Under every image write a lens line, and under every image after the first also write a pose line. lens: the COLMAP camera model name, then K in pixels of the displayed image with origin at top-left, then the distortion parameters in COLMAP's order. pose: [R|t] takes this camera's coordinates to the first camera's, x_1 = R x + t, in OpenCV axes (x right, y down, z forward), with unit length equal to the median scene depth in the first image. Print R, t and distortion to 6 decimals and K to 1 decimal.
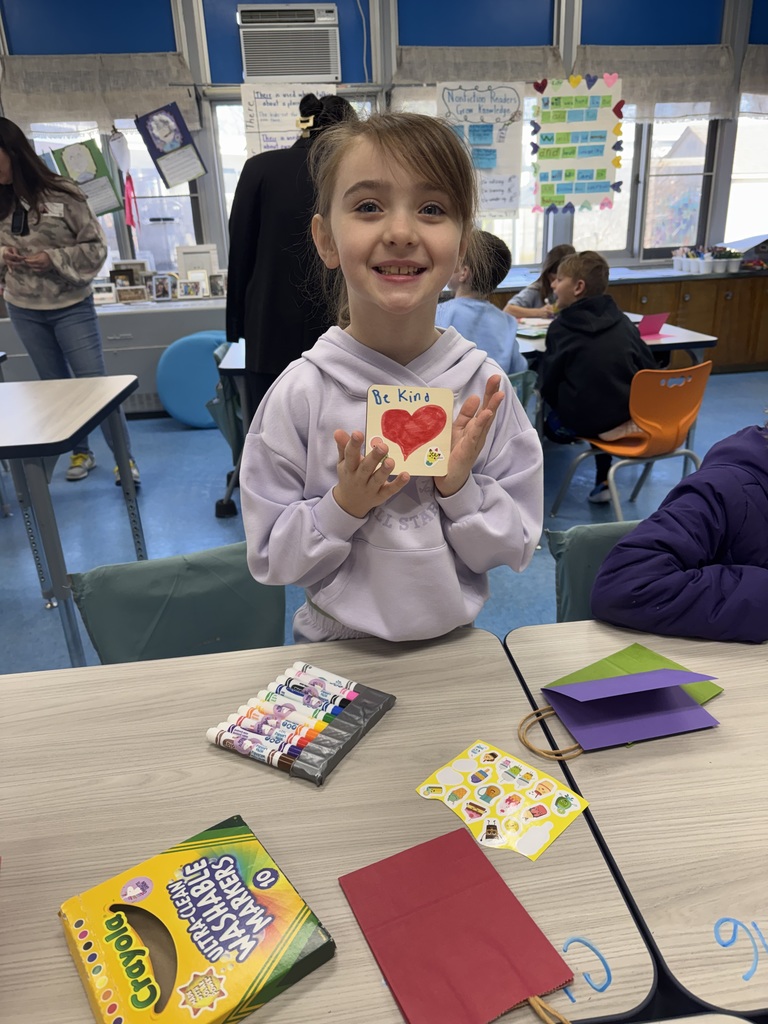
lens RADIAL K [[725.2, 0, 383.9], [0, 725.2, 512.5], [0, 0, 1]] dist [-0.035002, -0.004257]
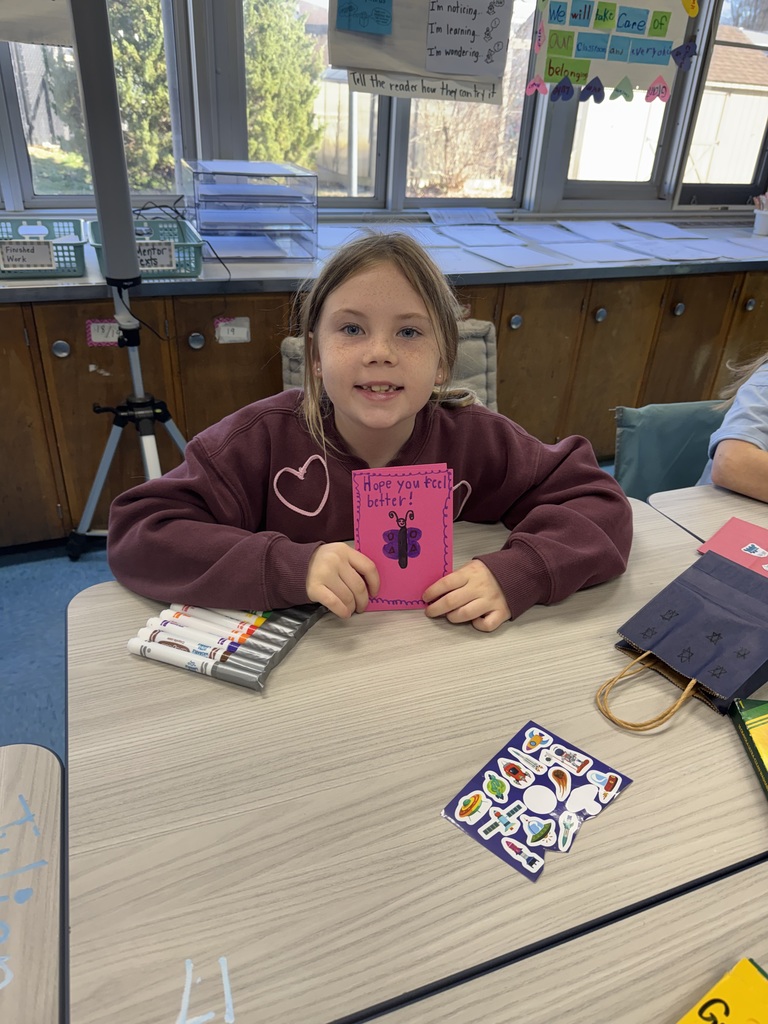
lens RADIAL K [[725.2, 0, 385.2], [0, 725.2, 512.0], [0, 0, 1]] dist [-0.035002, -0.004257]
pose [[0.966119, -0.046019, 0.253963, -0.010809], [0.010520, 0.990179, 0.139407, -0.215567], [-0.257884, -0.132012, 0.957115, 0.549382]]
